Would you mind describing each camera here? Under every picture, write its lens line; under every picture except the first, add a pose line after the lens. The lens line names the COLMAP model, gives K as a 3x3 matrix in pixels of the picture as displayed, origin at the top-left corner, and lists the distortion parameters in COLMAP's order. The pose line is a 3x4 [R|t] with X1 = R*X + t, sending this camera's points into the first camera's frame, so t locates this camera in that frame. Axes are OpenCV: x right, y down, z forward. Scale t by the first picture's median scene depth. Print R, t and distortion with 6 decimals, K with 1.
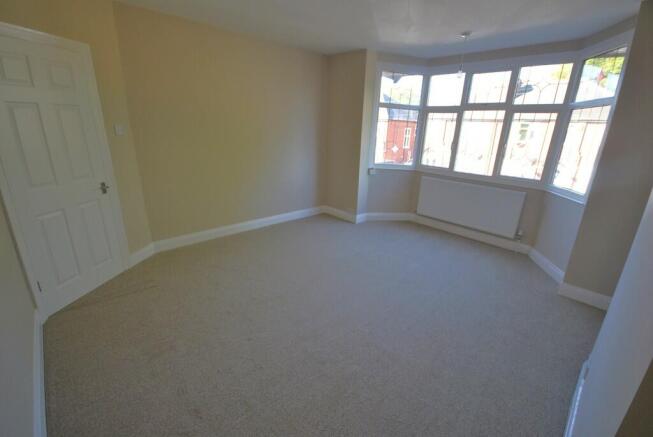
lens RADIAL K [[290.9, 0, 326.5], [0, 290.9, 218.5], [0, 0, 1]] dist [0.013553, -0.000154]
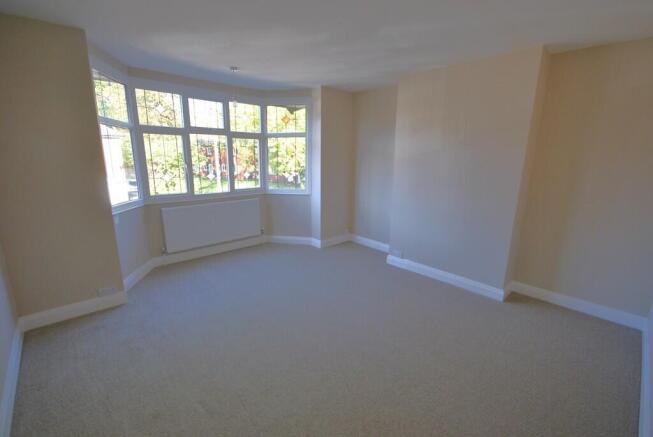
lens RADIAL K [[290.9, 0, 326.5], [0, 290.9, 218.5], [0, 0, 1]] dist [0.013553, -0.000154]
pose [[0.013851, -0.257941, 0.966061, -0.557643], [0.298684, 0.923110, 0.242191, -0.212849], [-0.954252, 0.285192, 0.089829, 0.572590]]
